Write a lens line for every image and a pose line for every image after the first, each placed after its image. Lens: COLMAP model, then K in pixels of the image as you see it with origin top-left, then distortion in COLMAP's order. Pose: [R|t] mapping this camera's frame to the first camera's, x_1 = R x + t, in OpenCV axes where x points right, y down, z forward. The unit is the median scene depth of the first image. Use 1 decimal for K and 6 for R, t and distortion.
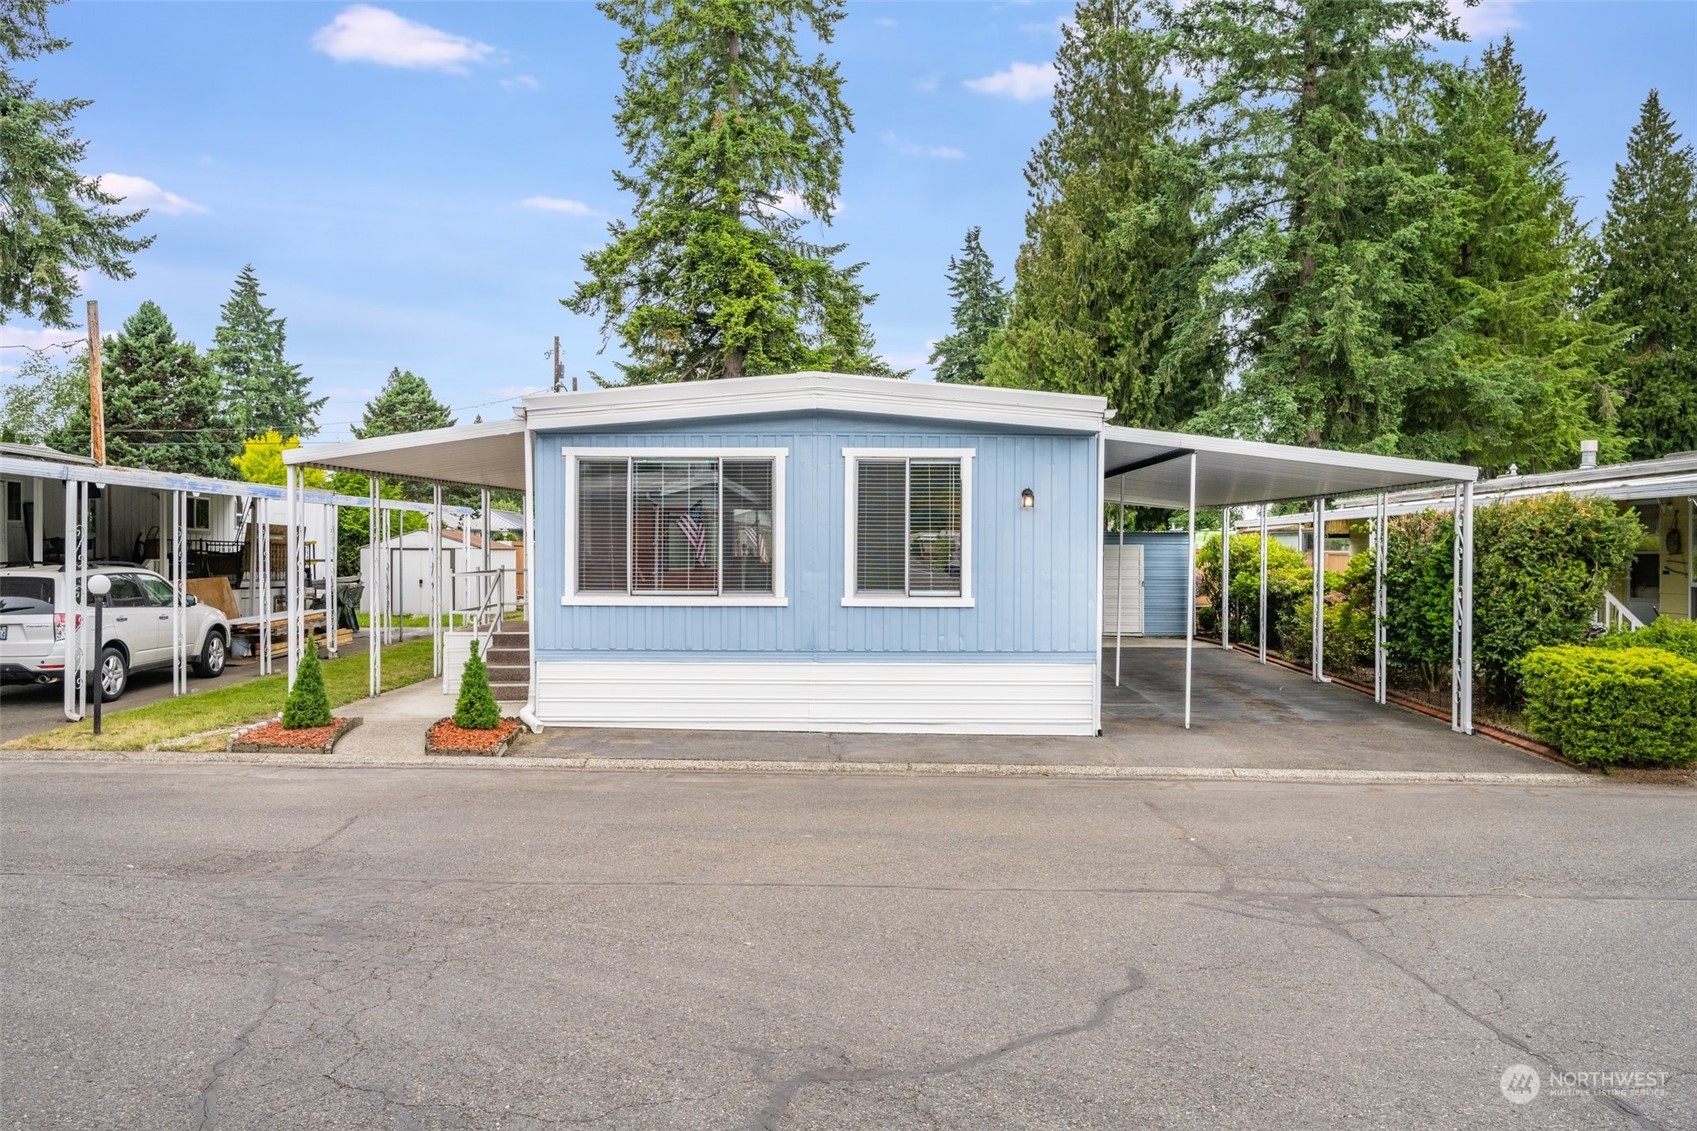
lens RADIAL K [[1272.9, 0, 849.2], [0, 1272.9, 575.0], [0, 0, 1]] dist [-0.003210, -0.000377]
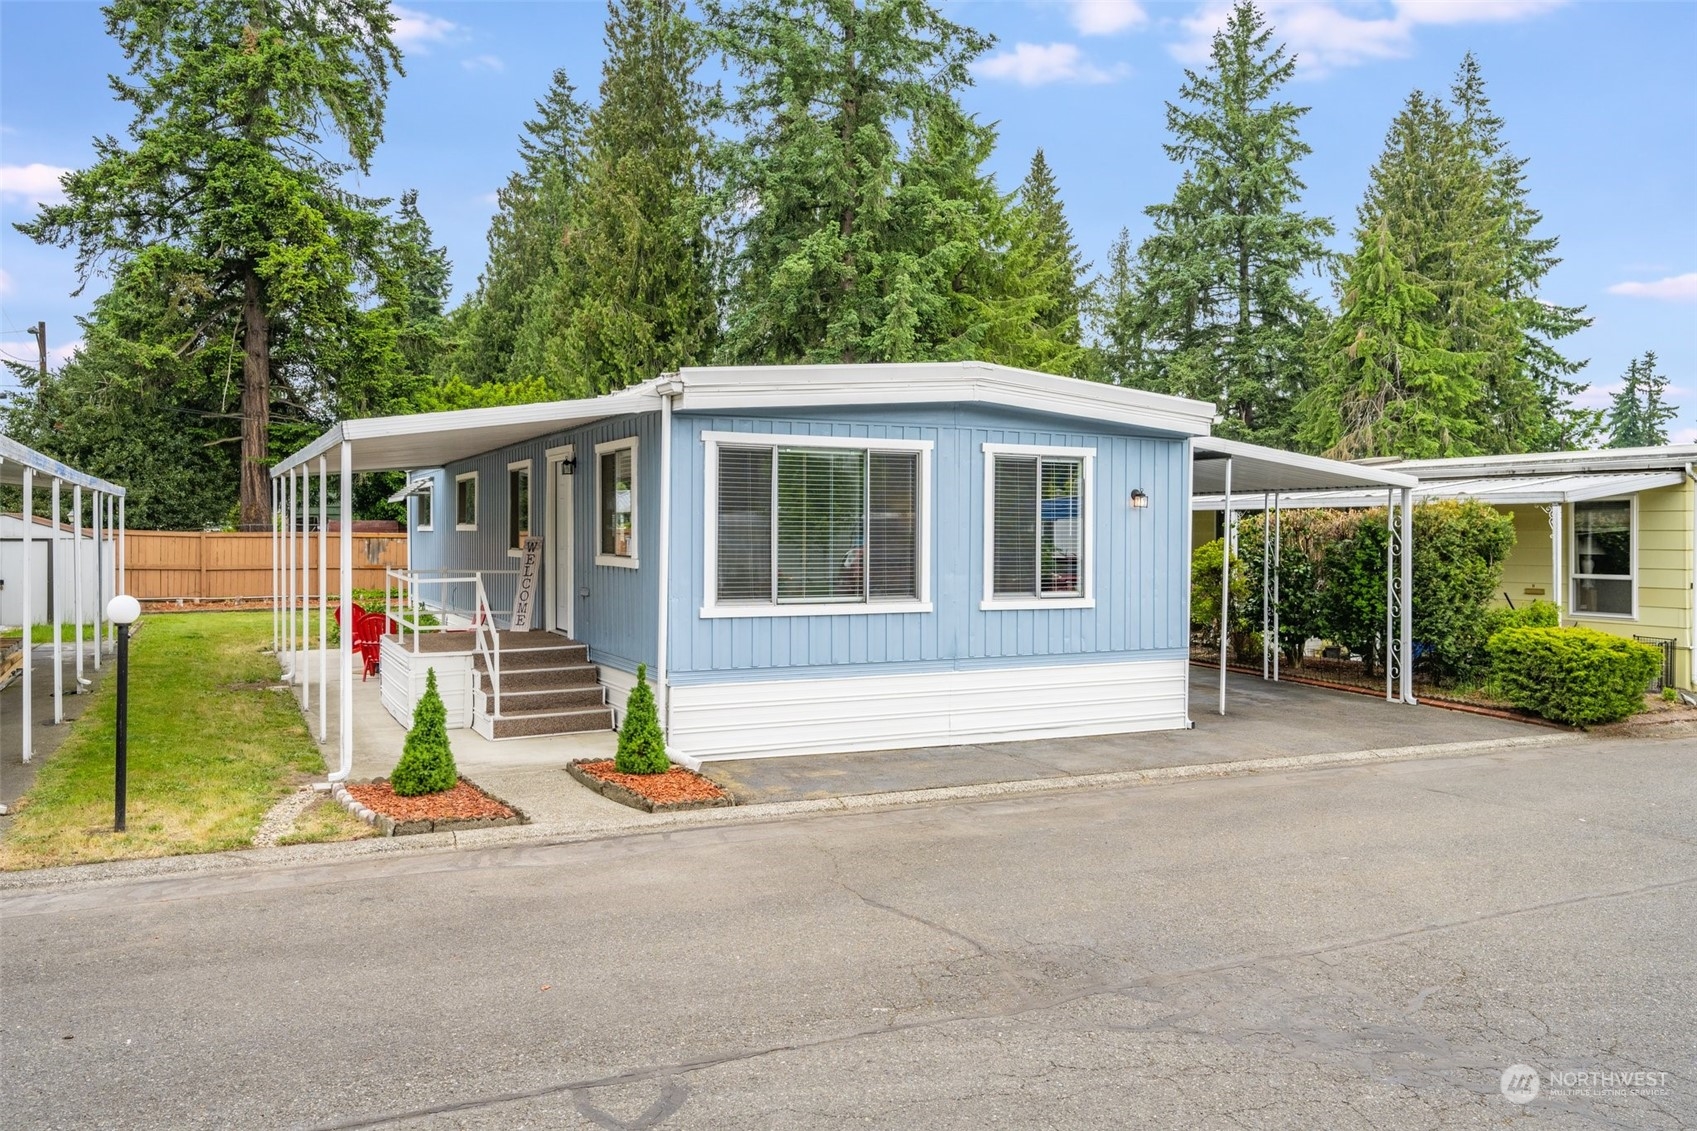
lens RADIAL K [[1266.9, 0, 847.3], [0, 1266.9, 549.8], [0, 0, 1]] dist [-0.005930, 0.000637]
pose [[0.888179, -0.005345, 0.459467, -0.339785], [0.007371, 0.999969, -0.002614, -0.012052], [-0.459439, 0.005708, 0.888191, 0.135320]]
